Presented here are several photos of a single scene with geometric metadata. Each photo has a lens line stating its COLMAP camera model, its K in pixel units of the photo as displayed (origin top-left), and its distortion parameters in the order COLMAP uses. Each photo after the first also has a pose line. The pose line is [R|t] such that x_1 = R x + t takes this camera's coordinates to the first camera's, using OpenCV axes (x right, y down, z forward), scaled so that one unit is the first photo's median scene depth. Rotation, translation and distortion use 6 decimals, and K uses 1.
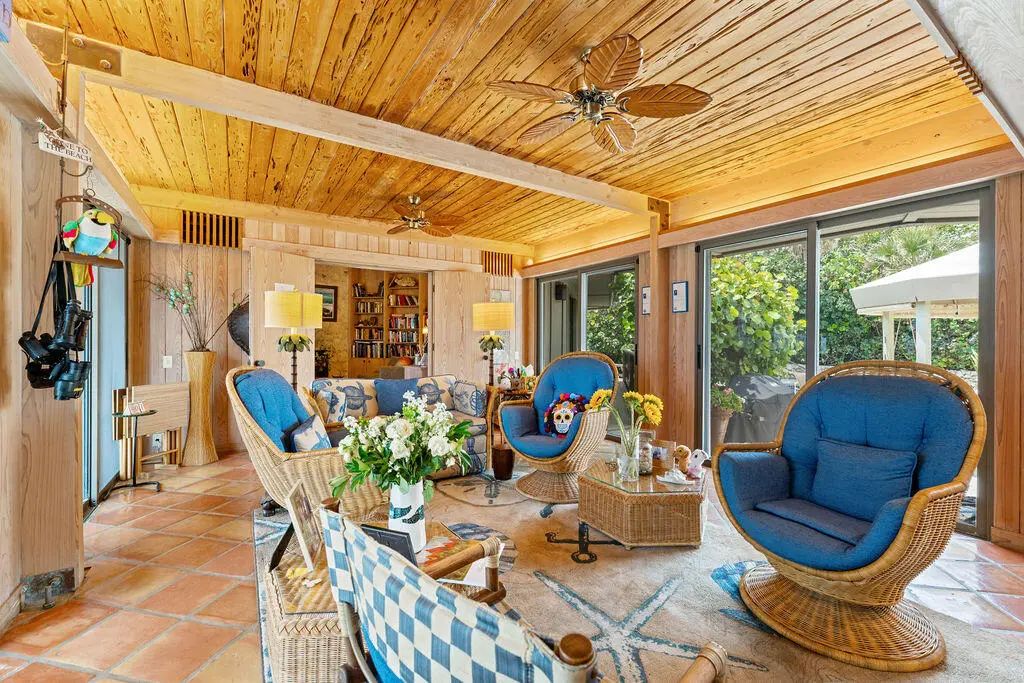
lens RADIAL K [[434.9, 0, 513.3], [0, 434.9, 340.5], [0, 0, 1]] dist [-0.000351, -0.000368]
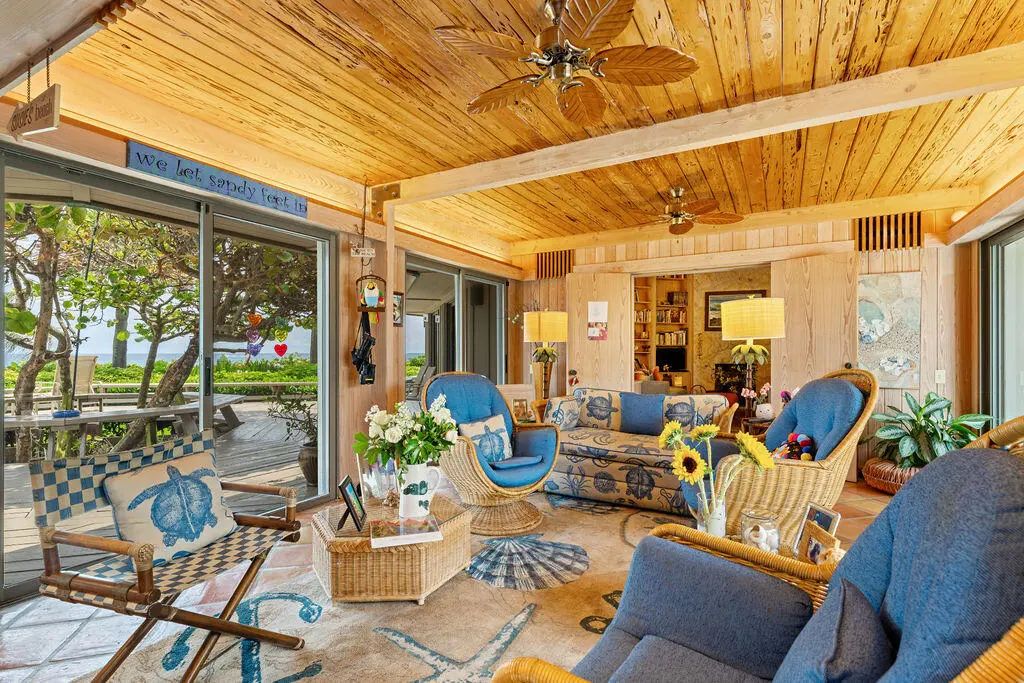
lens RADIAL K [[484.8, 0, 511.2], [0, 484.8, 350.2], [0, 0, 1]] dist [0.004400, -0.000056]
pose [[0.466411, -0.008033, -0.884532, 0.496786], [0.003226, 0.999968, -0.007381, 0.001900], [0.884562, 0.000589, 0.466421, 0.253500]]
